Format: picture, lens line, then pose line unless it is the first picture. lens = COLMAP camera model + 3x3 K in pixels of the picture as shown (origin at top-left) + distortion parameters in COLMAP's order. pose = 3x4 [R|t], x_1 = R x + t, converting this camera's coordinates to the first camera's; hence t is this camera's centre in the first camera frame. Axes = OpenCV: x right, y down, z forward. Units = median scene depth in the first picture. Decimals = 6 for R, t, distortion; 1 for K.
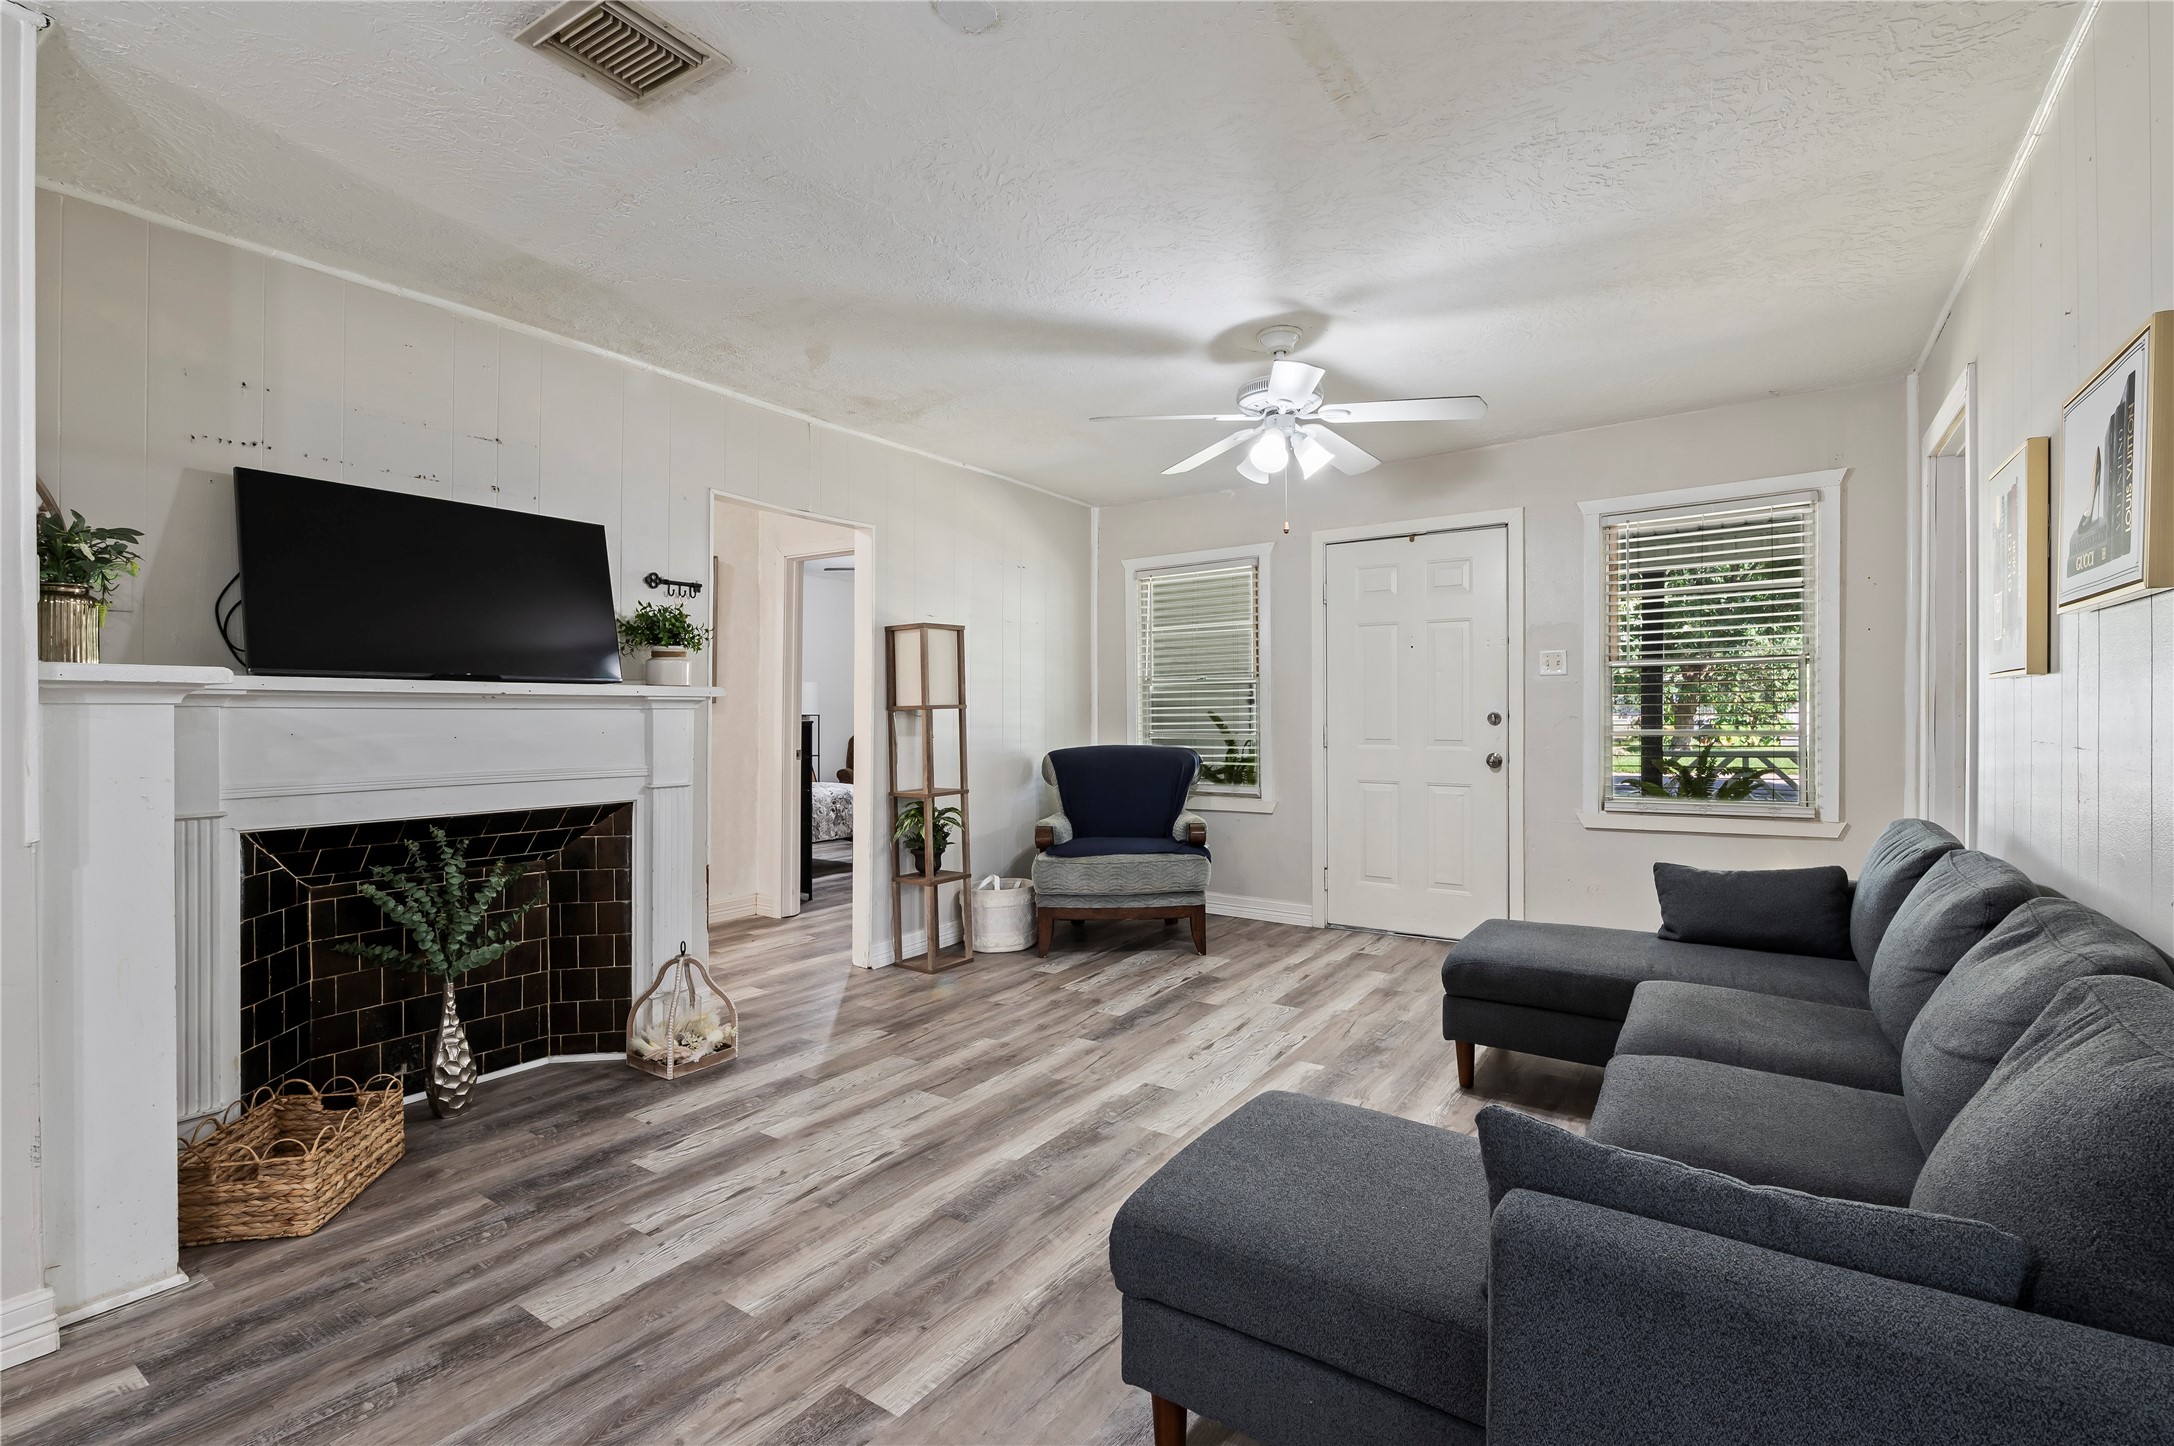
lens RADIAL K [[995.1, 0, 1090.8], [0, 995.1, 714.2], [0, 0, 1]] dist [0.000435, -0.004906]
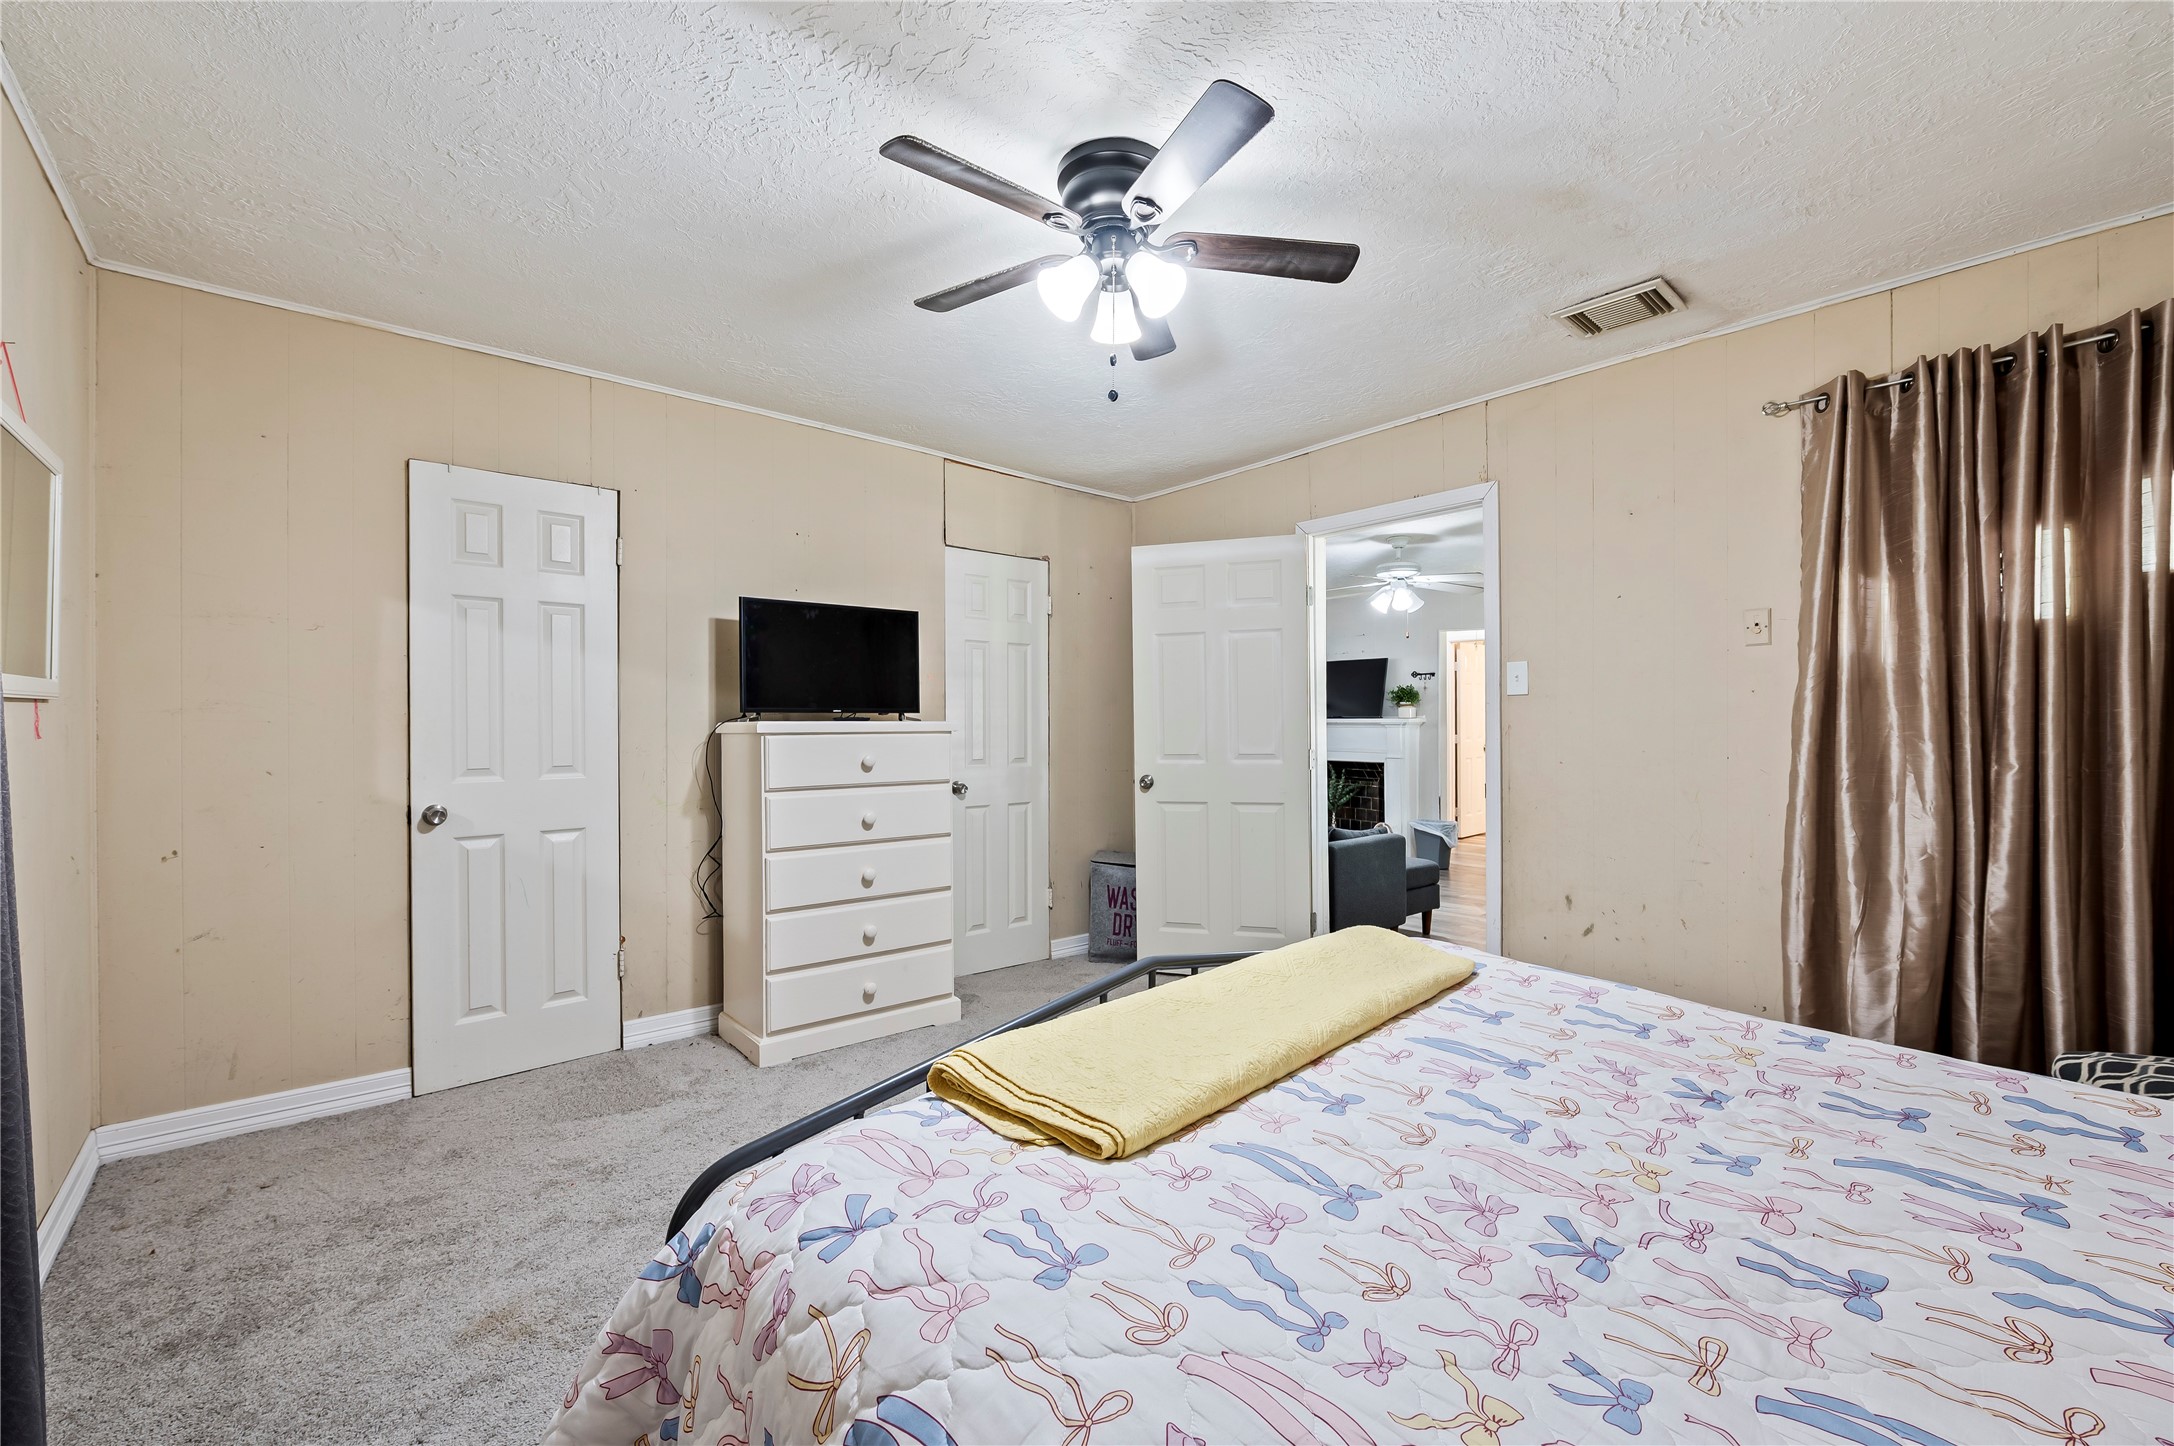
lens RADIAL K [[898.6, 0, 1087.0], [0, 898.6, 723.0], [0, 0, 1]] dist [-0.002789, -0.000419]
pose [[-0.260609, 0.009250, -0.965400, 2.196403], [0.002744, 0.999957, 0.008840, -0.043359], [0.965441, -0.000345, -0.260623, 0.921813]]
